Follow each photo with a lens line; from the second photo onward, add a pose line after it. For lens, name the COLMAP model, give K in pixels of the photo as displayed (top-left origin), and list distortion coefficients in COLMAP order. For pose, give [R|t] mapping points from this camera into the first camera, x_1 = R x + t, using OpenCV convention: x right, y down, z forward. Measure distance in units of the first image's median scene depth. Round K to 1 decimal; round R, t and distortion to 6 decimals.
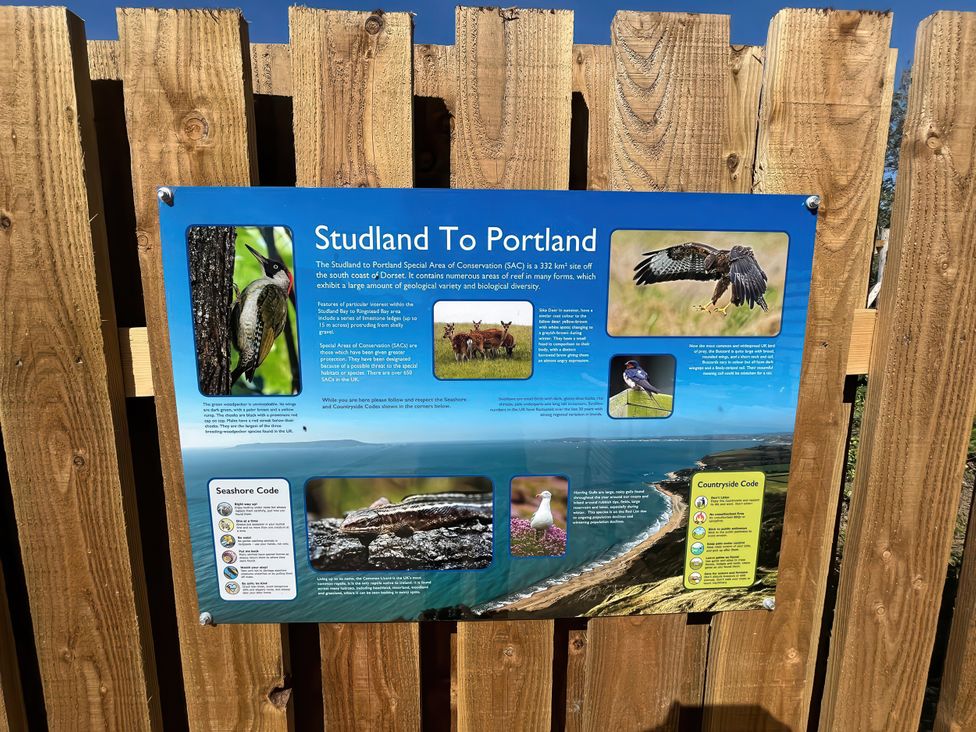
lens RADIAL K [[392.3, 0, 488.0], [0, 392.3, 366.2], [0, 0, 1]] dist [-0.004144, -0.000455]
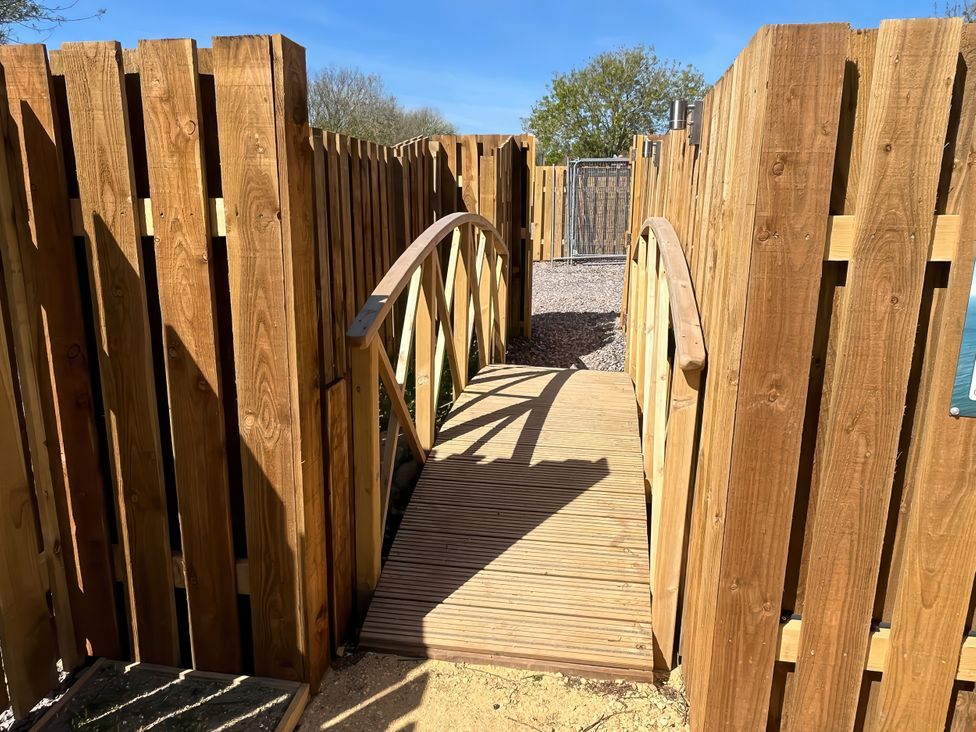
lens RADIAL K [[392.3, 0, 488.0], [0, 392.3, 366.1], [0, 0, 1]] dist [-0.004144, -0.000455]
pose [[0.983604, 0.058691, -0.170522, -2.311849], [-0.059628, 0.998221, -0.000377, 0.590374], [0.170197, 0.010539, 0.985354, -0.826284]]
